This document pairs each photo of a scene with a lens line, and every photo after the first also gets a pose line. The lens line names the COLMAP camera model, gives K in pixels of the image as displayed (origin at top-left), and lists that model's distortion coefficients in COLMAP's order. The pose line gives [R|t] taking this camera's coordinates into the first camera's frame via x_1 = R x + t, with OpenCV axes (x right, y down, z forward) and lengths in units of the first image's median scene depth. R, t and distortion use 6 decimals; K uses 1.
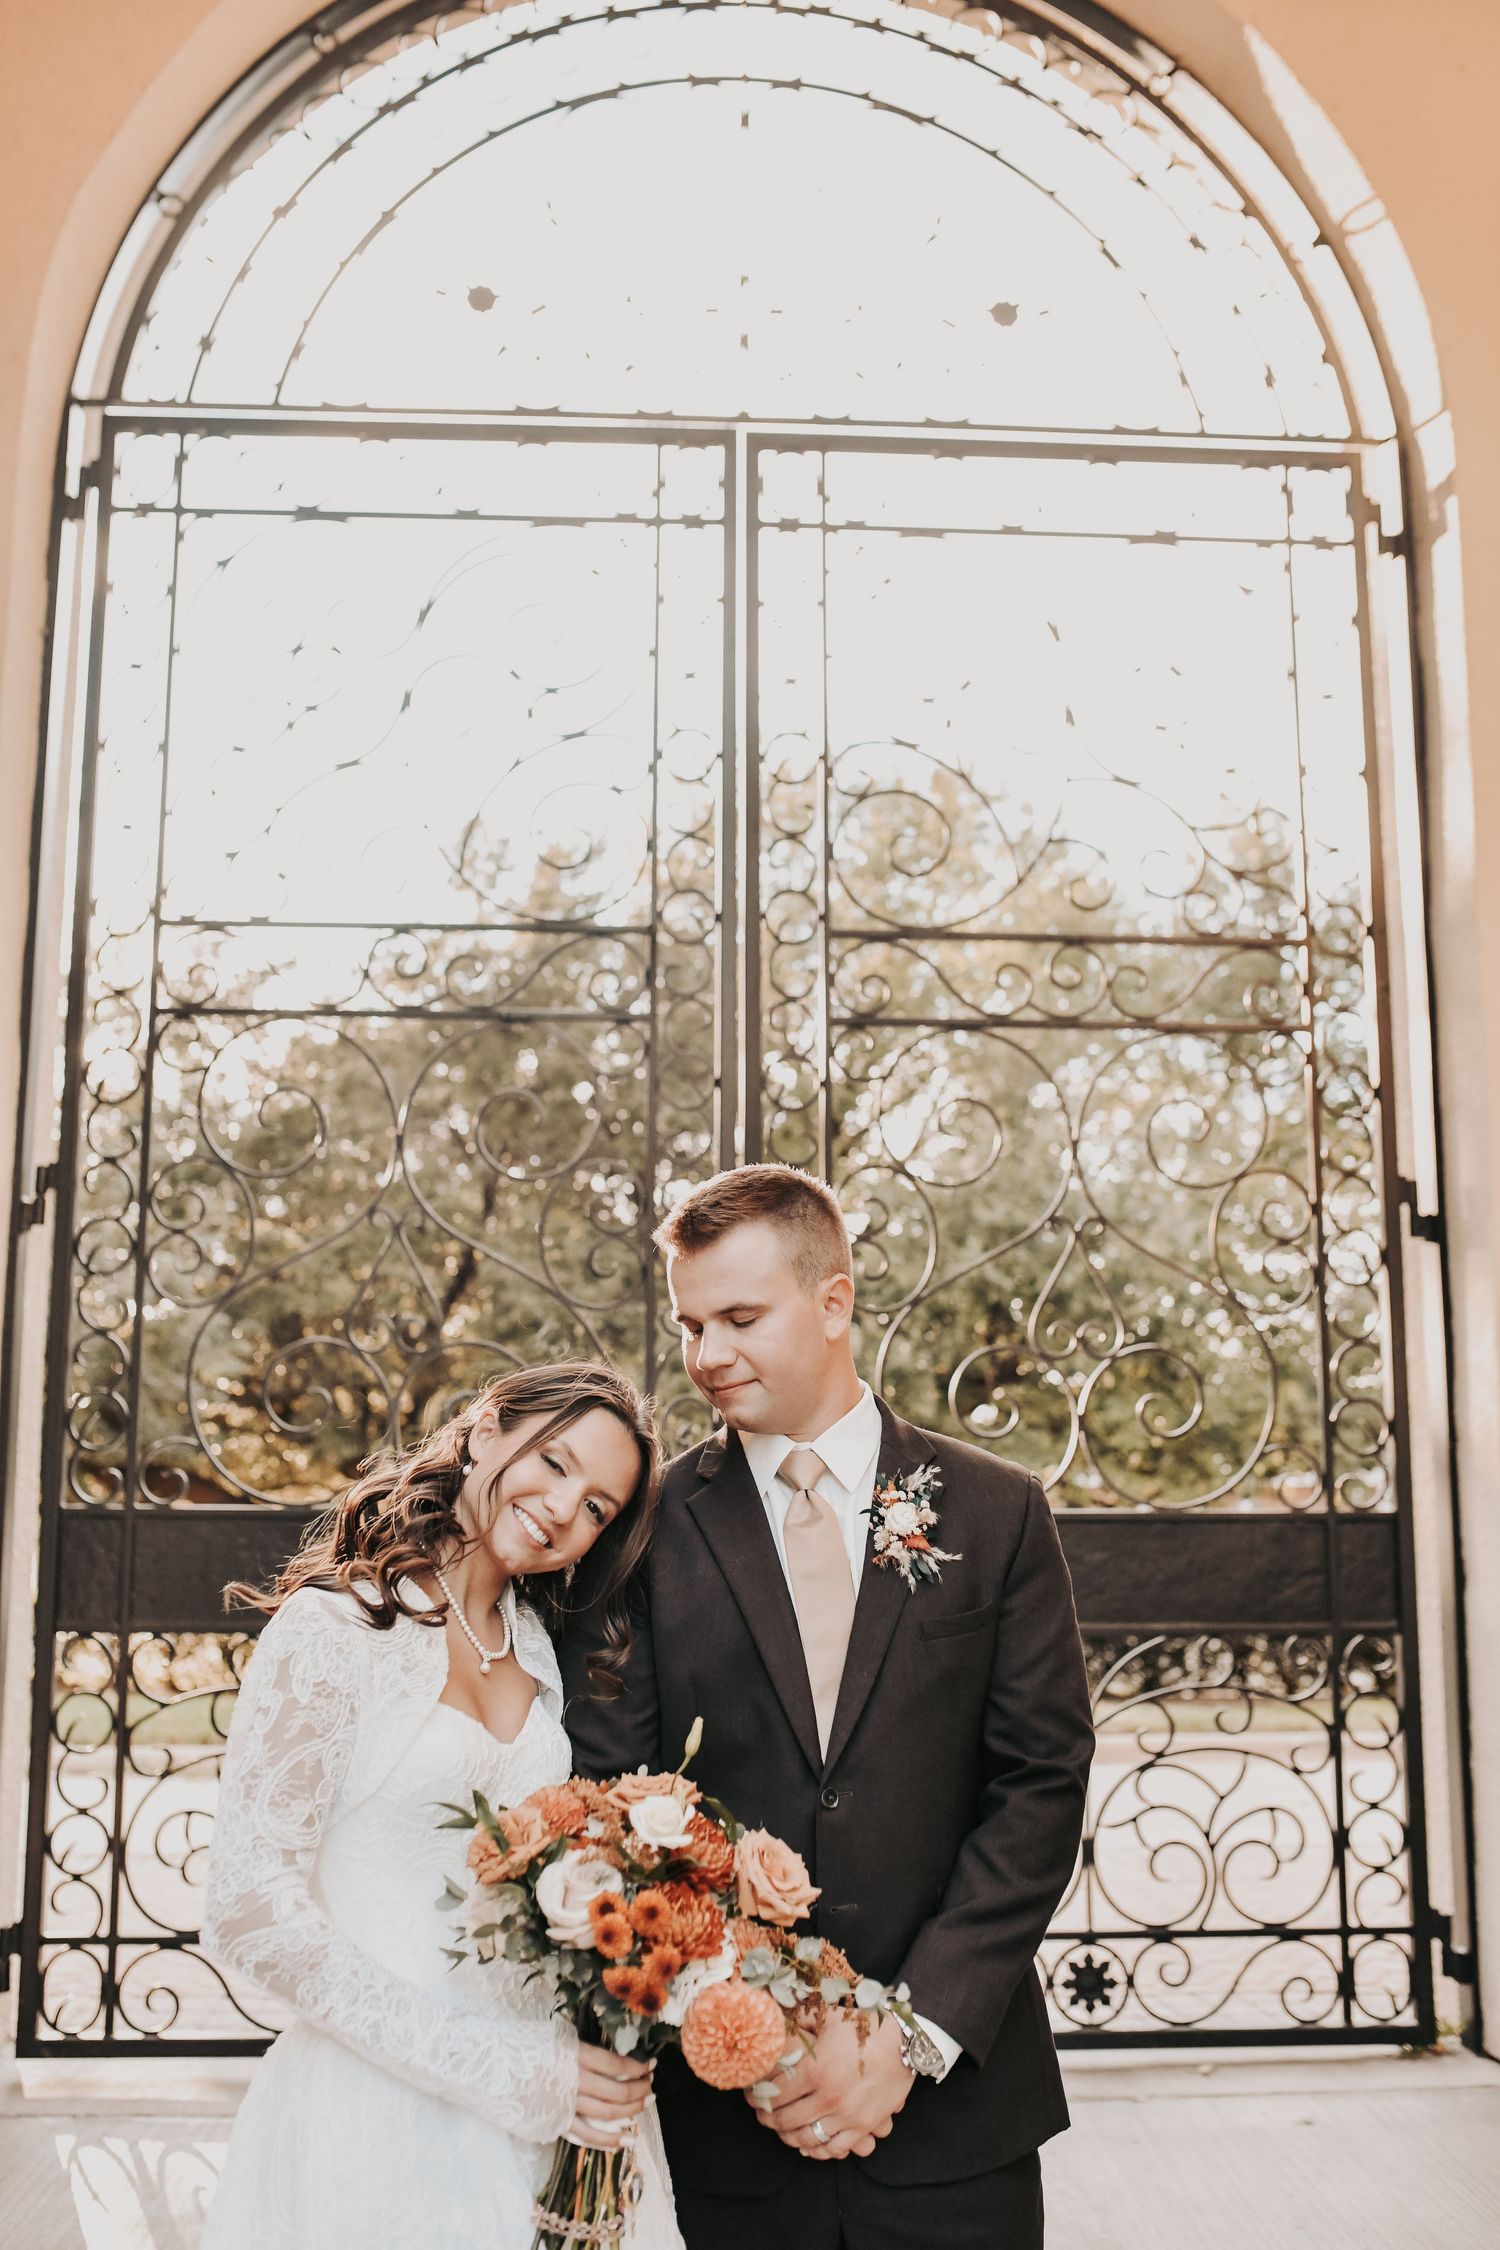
lens RADIAL K [[2167.6, 0, 739.0], [0, 2167.6, 1124.5], [0, 0, 1]] dist [-0.029316, 0.000000]
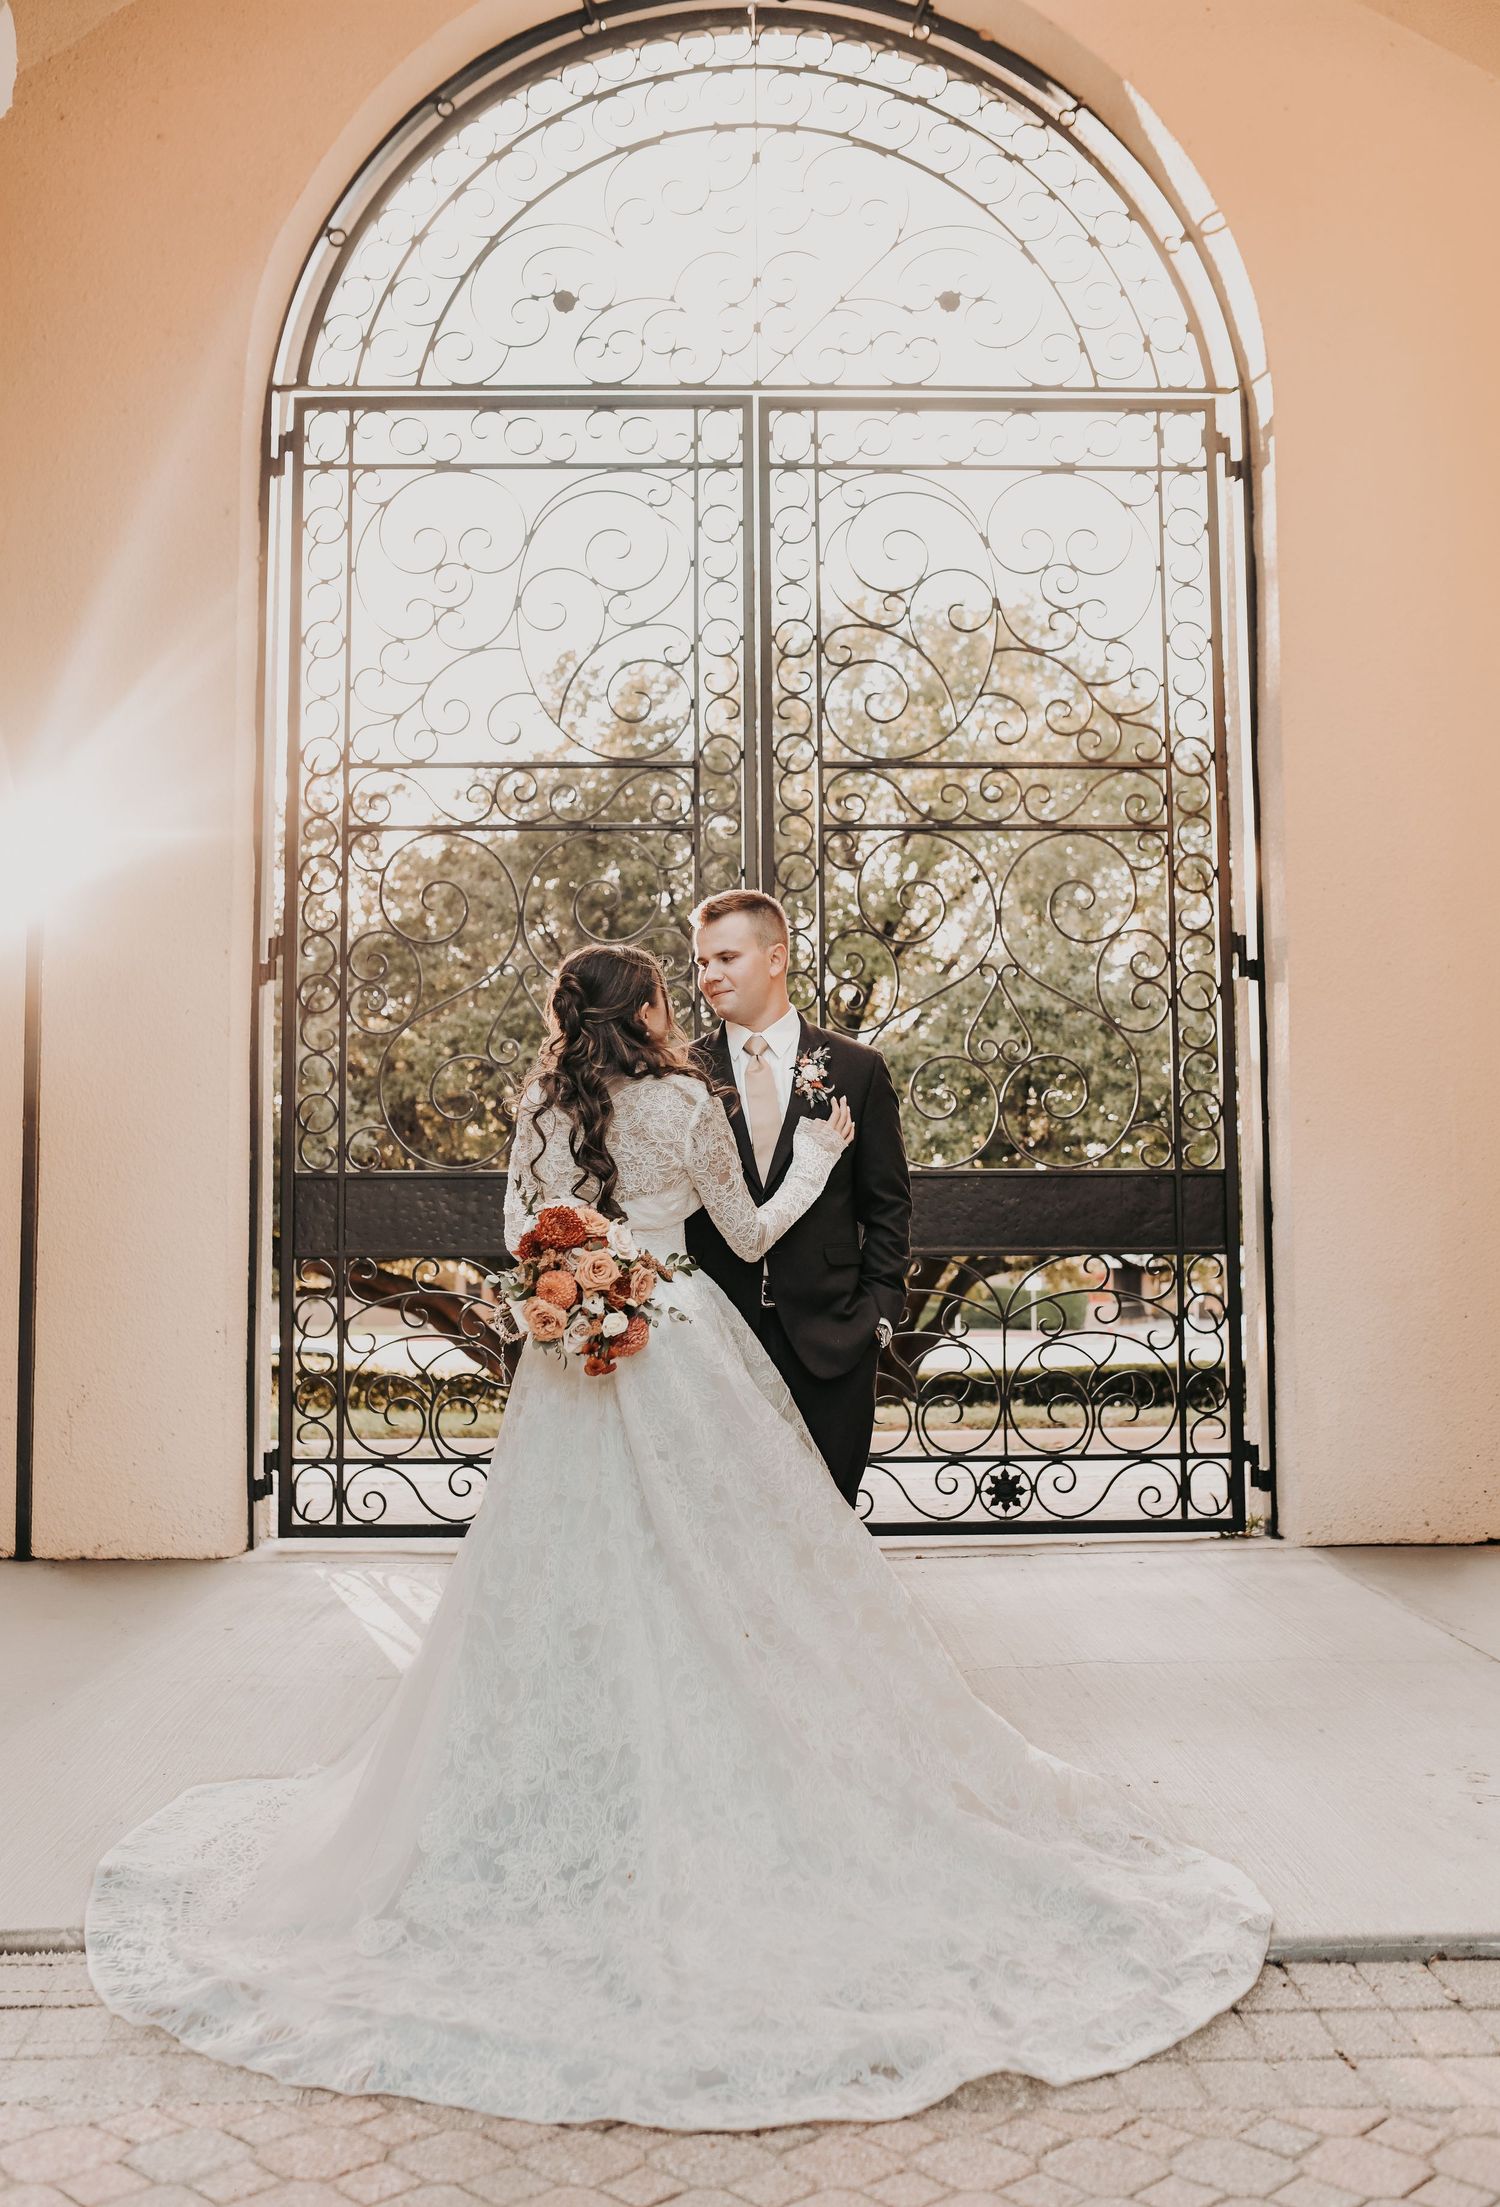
lens RADIAL K [[2085.0, 0, 732.9], [0, 2085.0, 1101.2], [0, 0, 1]] dist [-0.024928, 0.000000]
pose [[0.999119, -0.011354, -0.040396, 0.036012], [0.014460, 0.996892, 0.077442, 0.023297], [0.039391, -0.077958, 0.996178, -0.360653]]
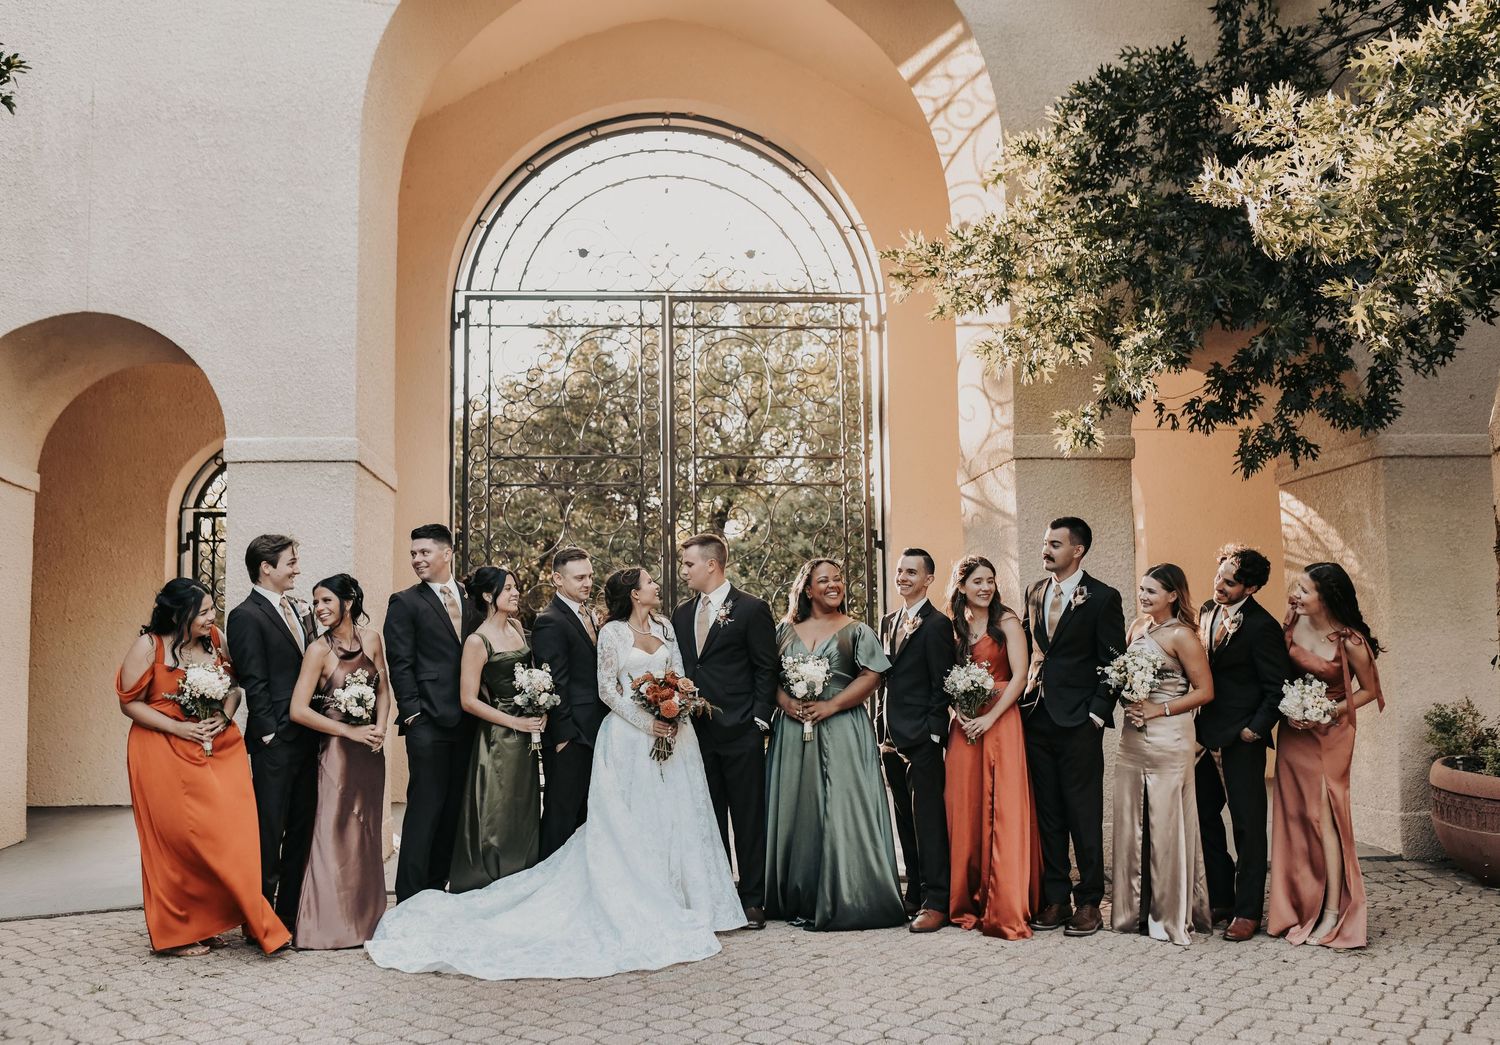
lens RADIAL K [[1391.5, 0, 747.1], [0, 1391.5, 527.0], [0, 0, 1]] dist [-0.020439, 0.000000]
pose [[0.999401, -0.015963, 0.030710, 0.051919], [0.014110, 0.998120, 0.059642, -0.106242], [-0.031604, -0.059173, 0.997747, -1.087438]]
